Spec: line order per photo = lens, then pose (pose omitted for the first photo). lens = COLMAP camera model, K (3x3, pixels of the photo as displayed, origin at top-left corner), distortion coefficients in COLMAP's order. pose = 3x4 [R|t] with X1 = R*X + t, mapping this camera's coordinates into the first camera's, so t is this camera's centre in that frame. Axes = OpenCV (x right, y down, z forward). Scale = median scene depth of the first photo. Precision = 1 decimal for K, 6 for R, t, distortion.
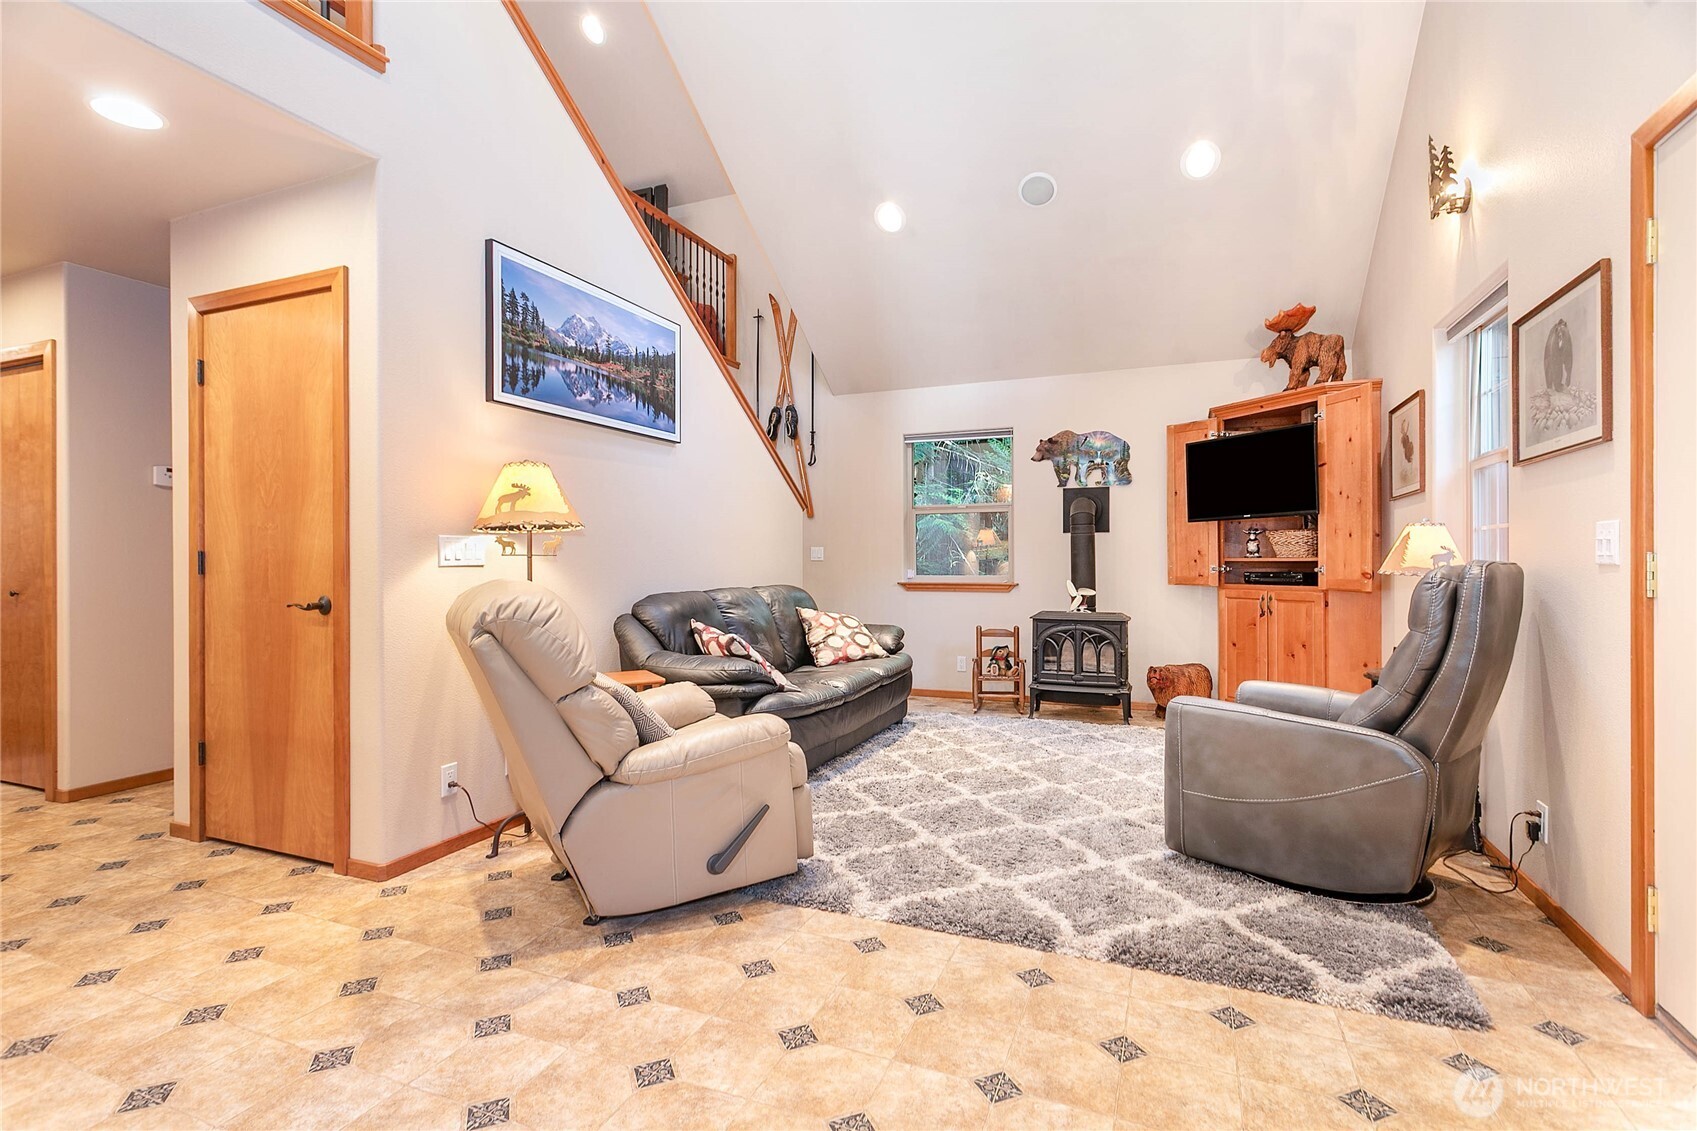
lens RADIAL K [[804.3, 0, 846.6], [0, 804.3, 559.1], [0, 0, 1]] dist [0.002835, 0.000971]
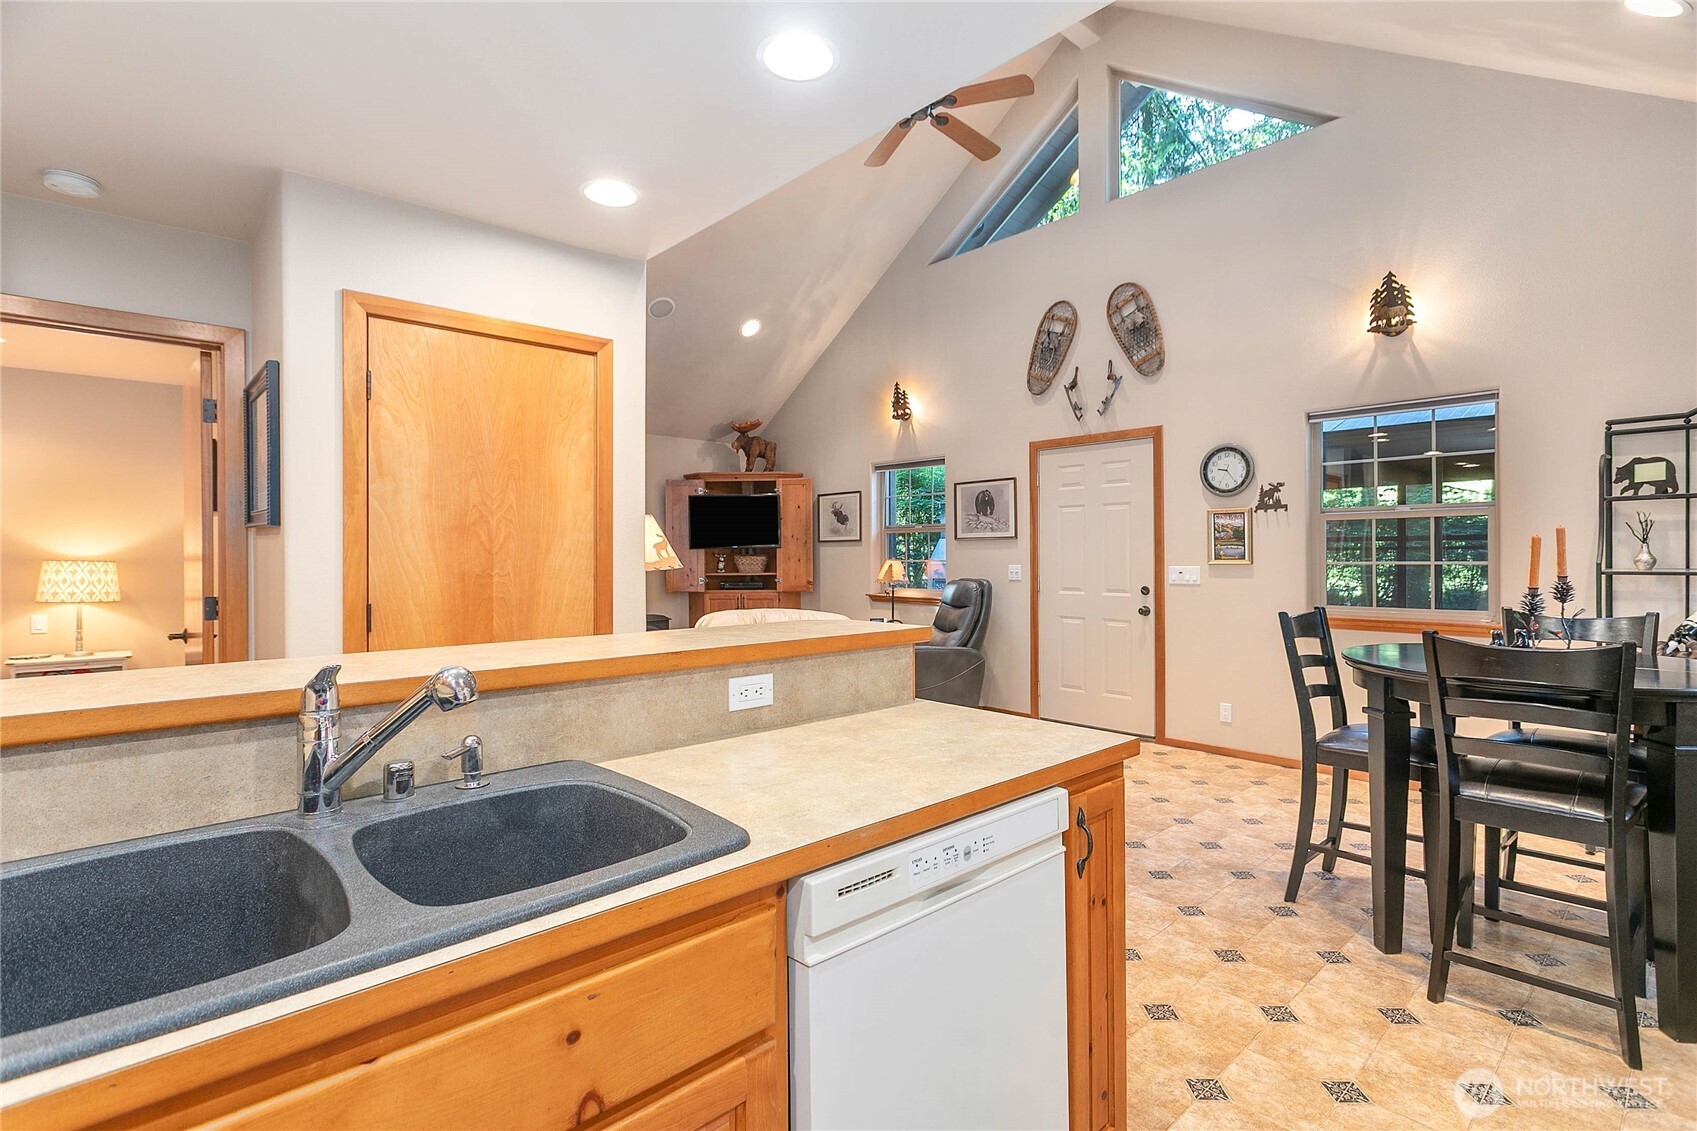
lens RADIAL K [[806.5, 0, 851.4], [0, 806.5, 556.0], [0, 0, 1]] dist [0.004454, 0.001238]
pose [[0.414155, -0.002137, 0.910204, -1.246694], [0.003206, 0.999994, 0.000889, -0.053628], [-0.910201, 0.002550, 0.414159, 0.196729]]
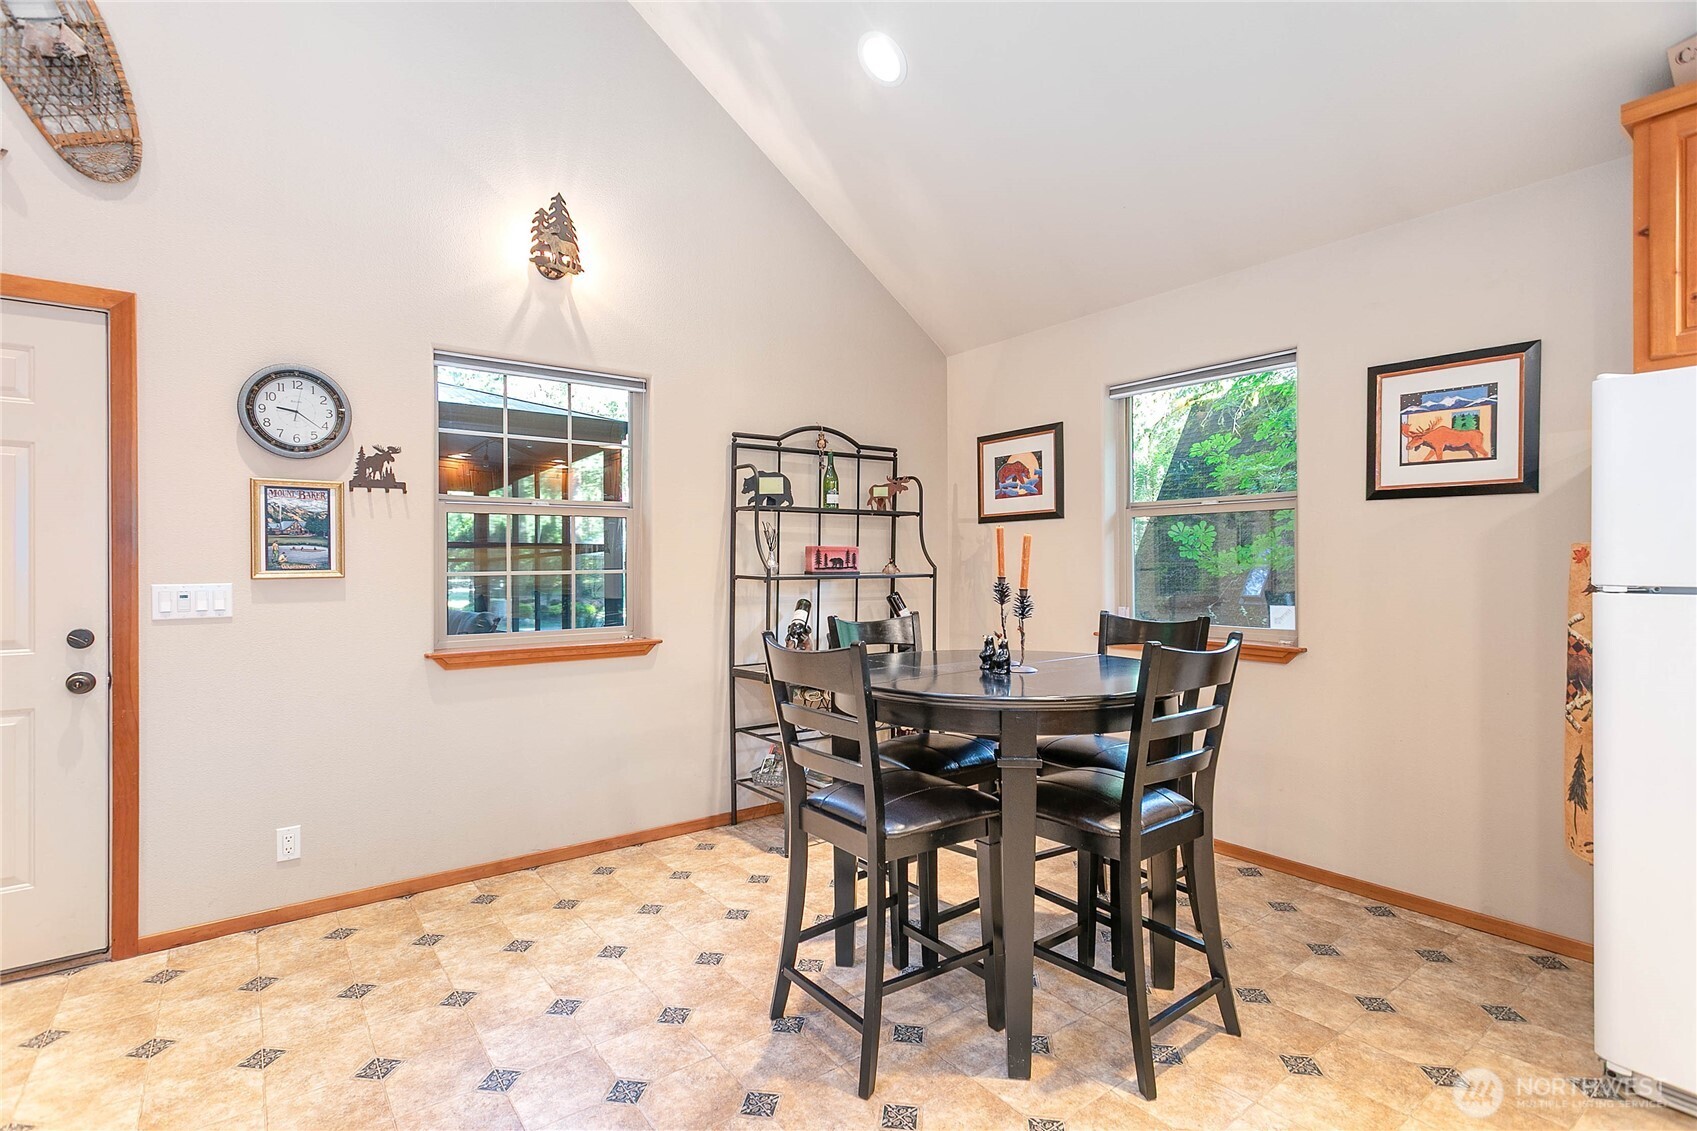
lens RADIAL K [[809.1, 0, 845.7], [0, 809.1, 561.3], [0, 0, 1]] dist [0.002473, 0.000932]
pose [[-0.864520, 0.010415, 0.502491, -0.522915], [0.007409, 0.999941, -0.007978, -0.041405], [-0.502544, -0.003174, -0.864546, 0.622986]]
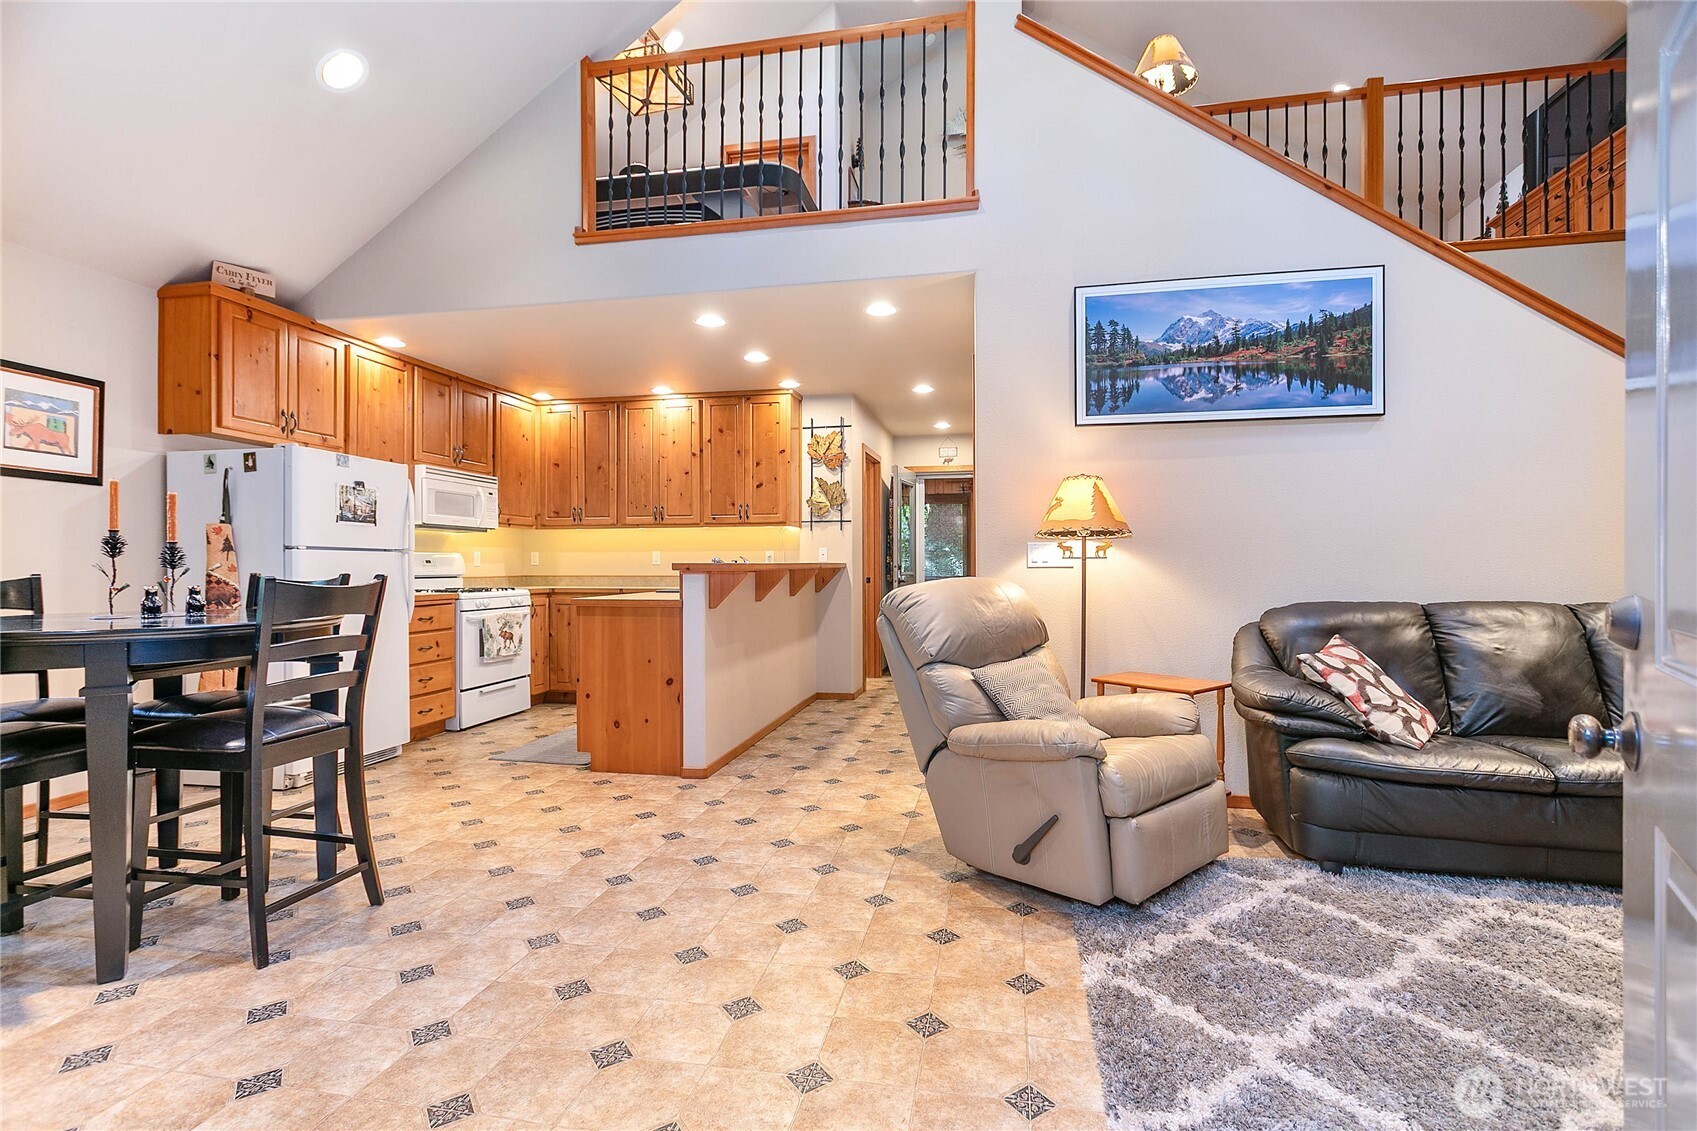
lens RADIAL K [[800.8, 0, 848.7], [0, 800.8, 564.4], [0, 0, 1]] dist [0.001370, 0.000709]
pose [[0.199838, 0.004202, -0.979820, 0.589801], [0.002362, 0.999986, 0.004771, -0.002229], [0.979826, -0.003268, 0.199826, 0.416494]]
